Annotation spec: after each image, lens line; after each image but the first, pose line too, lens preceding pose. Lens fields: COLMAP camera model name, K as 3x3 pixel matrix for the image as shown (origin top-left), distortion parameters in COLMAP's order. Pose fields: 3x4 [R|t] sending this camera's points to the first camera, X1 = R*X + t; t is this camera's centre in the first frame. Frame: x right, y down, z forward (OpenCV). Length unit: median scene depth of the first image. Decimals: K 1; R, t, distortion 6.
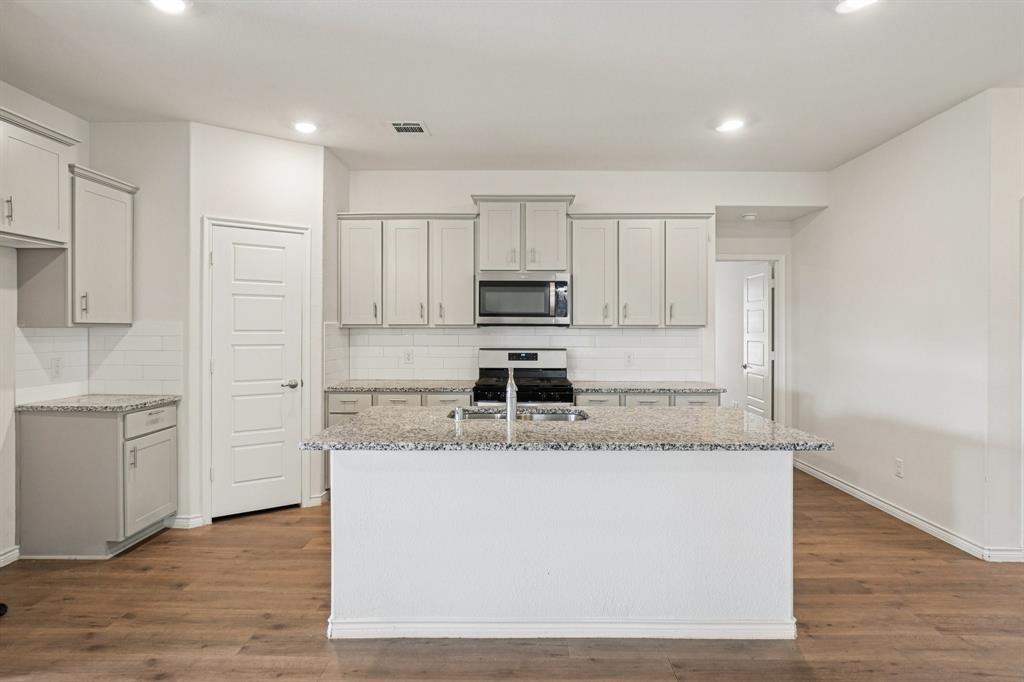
lens RADIAL K [[571.6, 0, 518.2], [0, 571.6, 329.0], [0, 0, 1]] dist [-0.022446, 0.011747]
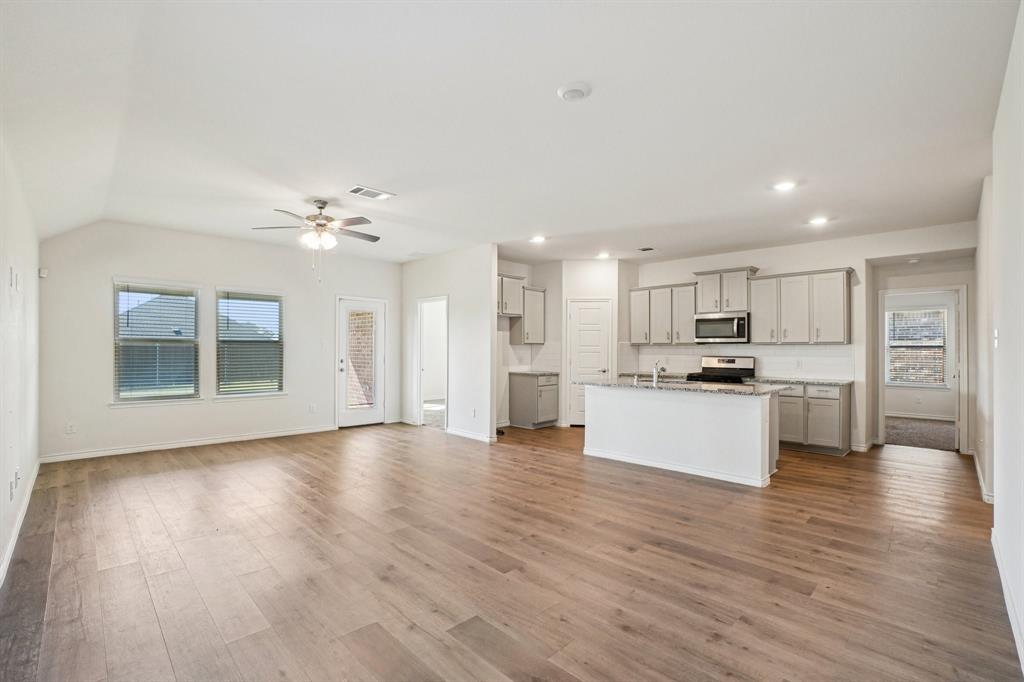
lens RADIAL K [[462.6, 0, 521.0], [0, 462.6, 347.3], [0, 0, 1]] dist [-0.043321, 0.009486]
pose [[0.724622, -0.002921, -0.689141, 0.594689], [-0.002182, 0.999976, -0.006533, 0.019448], [0.689143, 0.006237, 0.724598, -0.506374]]
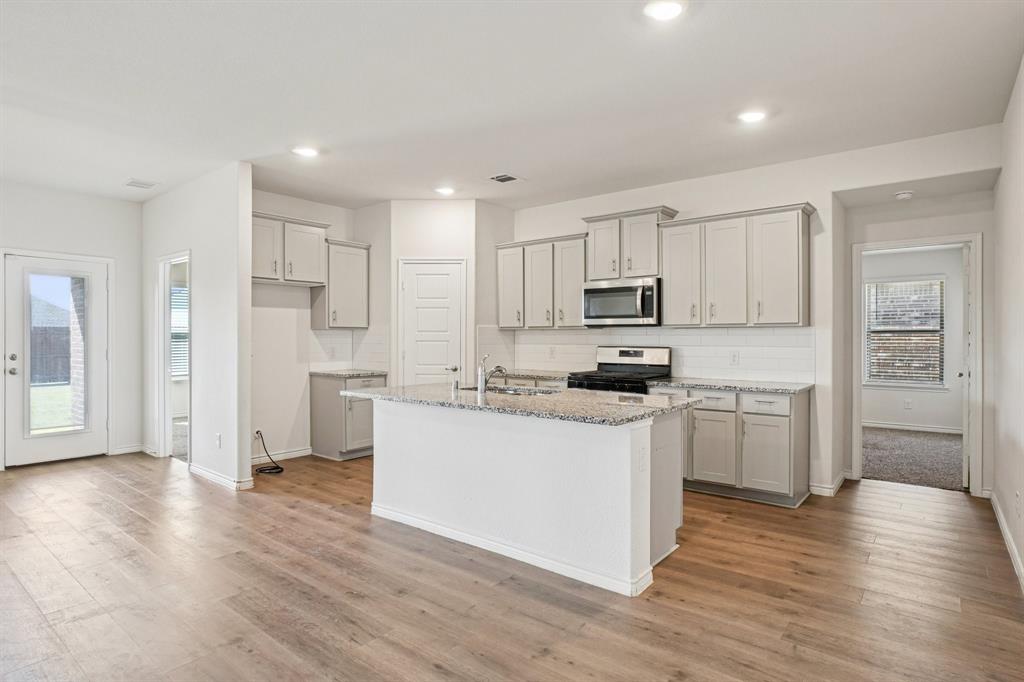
lens RADIAL K [[545.0, 0, 510.3], [0, 545.0, 339.6], [0, 0, 1]] dist [-0.027278, -0.001151]
pose [[0.784043, 0.000358, -0.620706, 0.565588], [0.001733, 0.999995, 0.002765, 0.019779], [0.620704, -0.003243, 0.784038, 0.007575]]
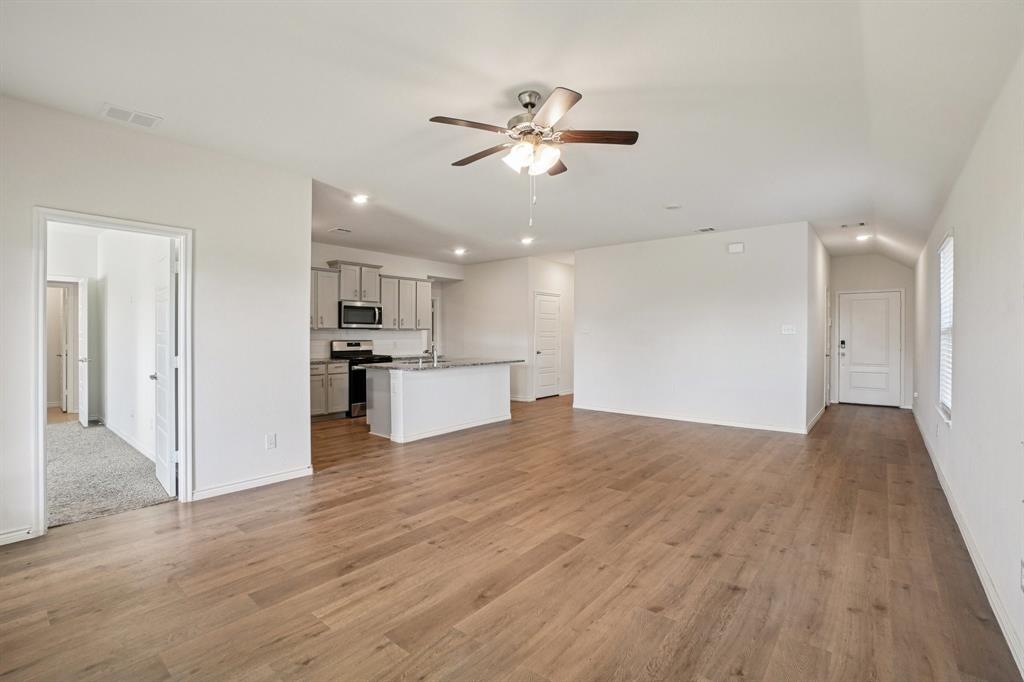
lens RADIAL K [[462.6, 0, 504.8], [0, 462.6, 335.4], [0, 0, 1]] dist [-0.043321, 0.009486]
pose [[0.628883, -0.005407, 0.777481, -1.019847], [0.002817, 0.999985, 0.004676, 0.013137], [-0.777494, -0.000750, 0.628889, -0.439239]]
